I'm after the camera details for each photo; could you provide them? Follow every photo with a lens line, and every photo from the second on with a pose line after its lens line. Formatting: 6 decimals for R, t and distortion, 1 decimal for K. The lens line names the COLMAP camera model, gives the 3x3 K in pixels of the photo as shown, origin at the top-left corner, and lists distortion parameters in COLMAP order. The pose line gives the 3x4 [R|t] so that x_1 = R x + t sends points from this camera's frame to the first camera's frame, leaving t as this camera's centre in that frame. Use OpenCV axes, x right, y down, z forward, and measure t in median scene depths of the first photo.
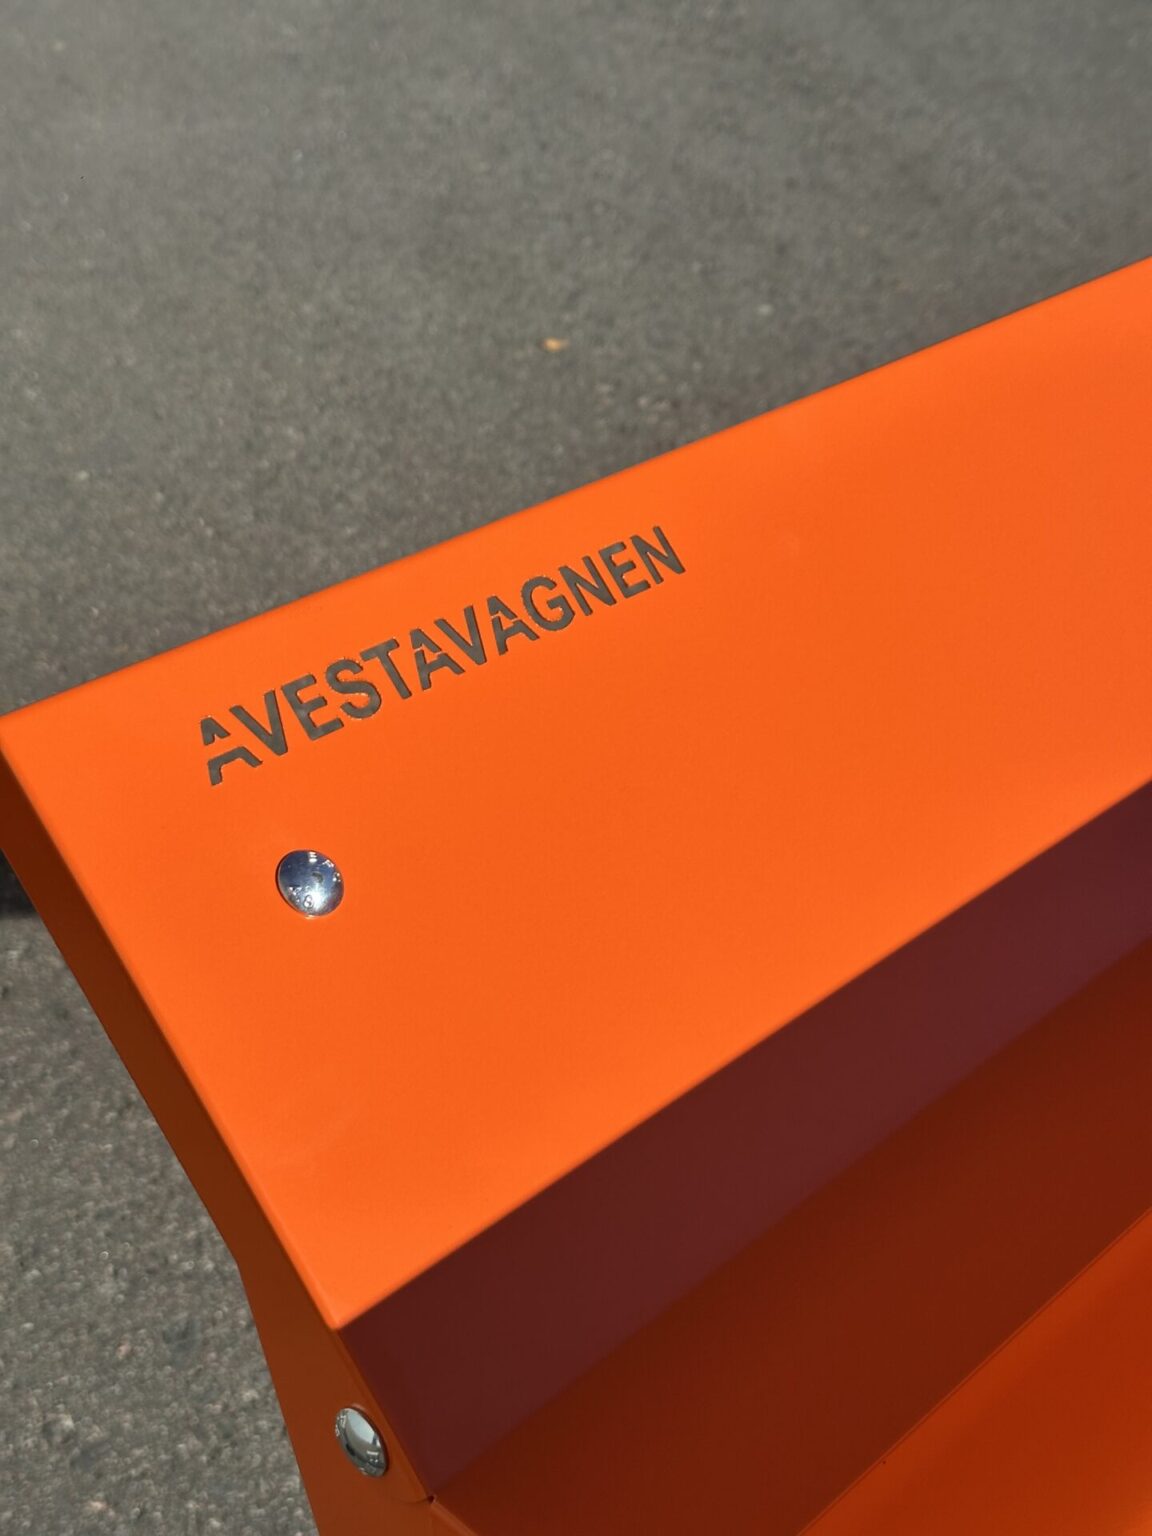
lens RADIAL K [[2170.7, 0, 576.0], [0, 2170.7, 768.0], [0, 0, 1]] dist [0.201803, -0.452689]
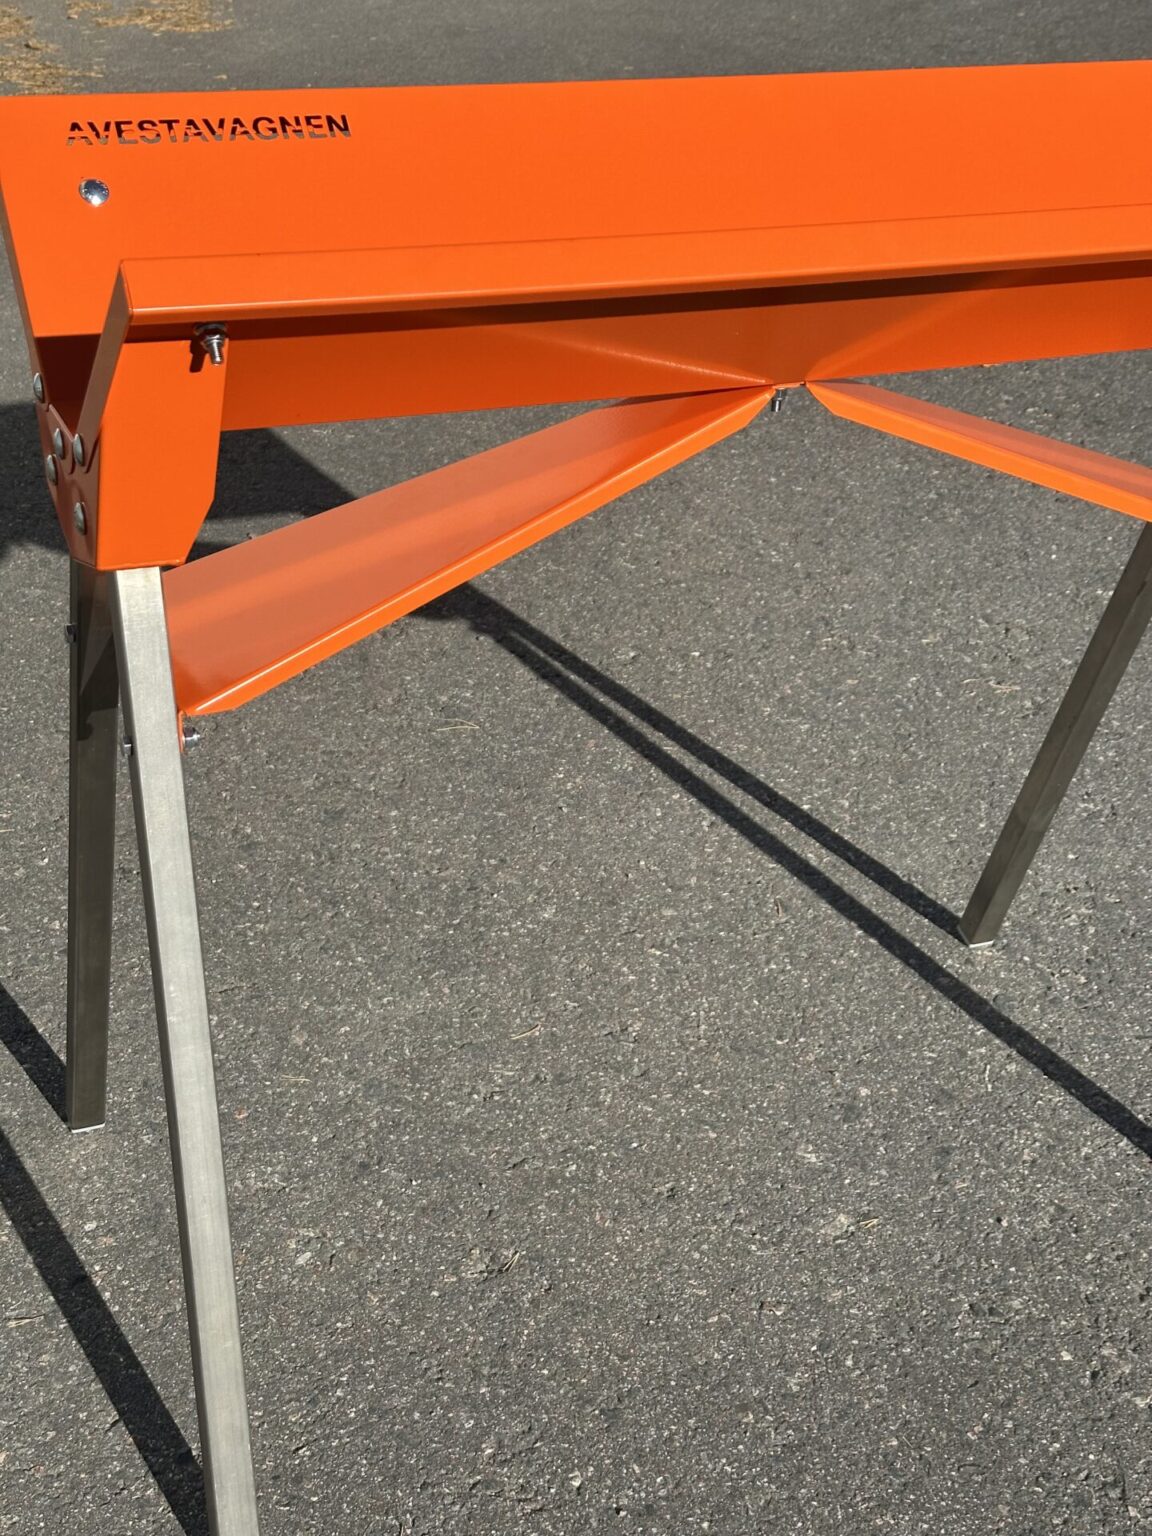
lens RADIAL K [[2145.8, 0, 548.3], [0, 2145.8, 771.5], [0, 0, 1]] dist [0.179764, -0.372821]
pose [[0.911715, 0.203300, -0.356994, 0.525603], [-0.227769, 0.973330, -0.027403, 0.248977], [0.341902, 0.106296, 0.933705, -0.398802]]
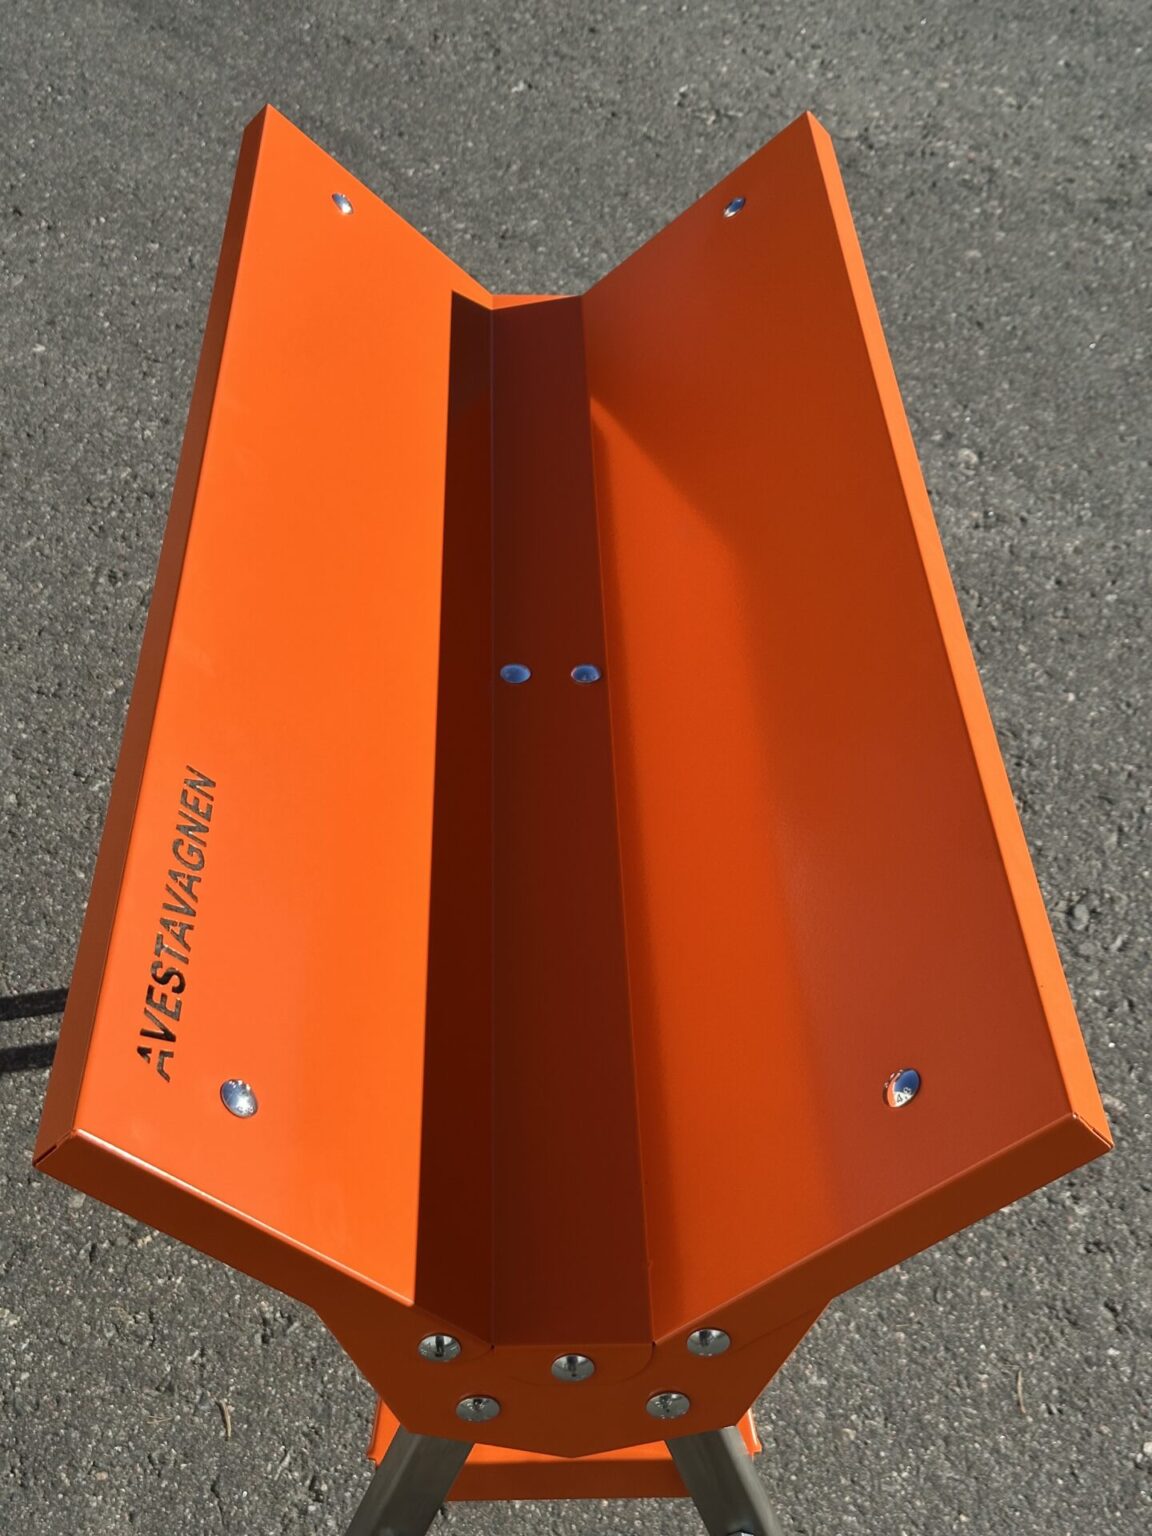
lens RADIAL K [[2161.3, 0, 576.4], [0, 2161.3, 755.4], [0, 0, 1]] dist [0.226539, -0.589124]
pose [[0.704155, -0.475324, 0.527478, -0.267653], [0.375545, 0.879782, 0.291461, -0.216408], [-0.602604, -0.007142, 0.798009, -0.170355]]
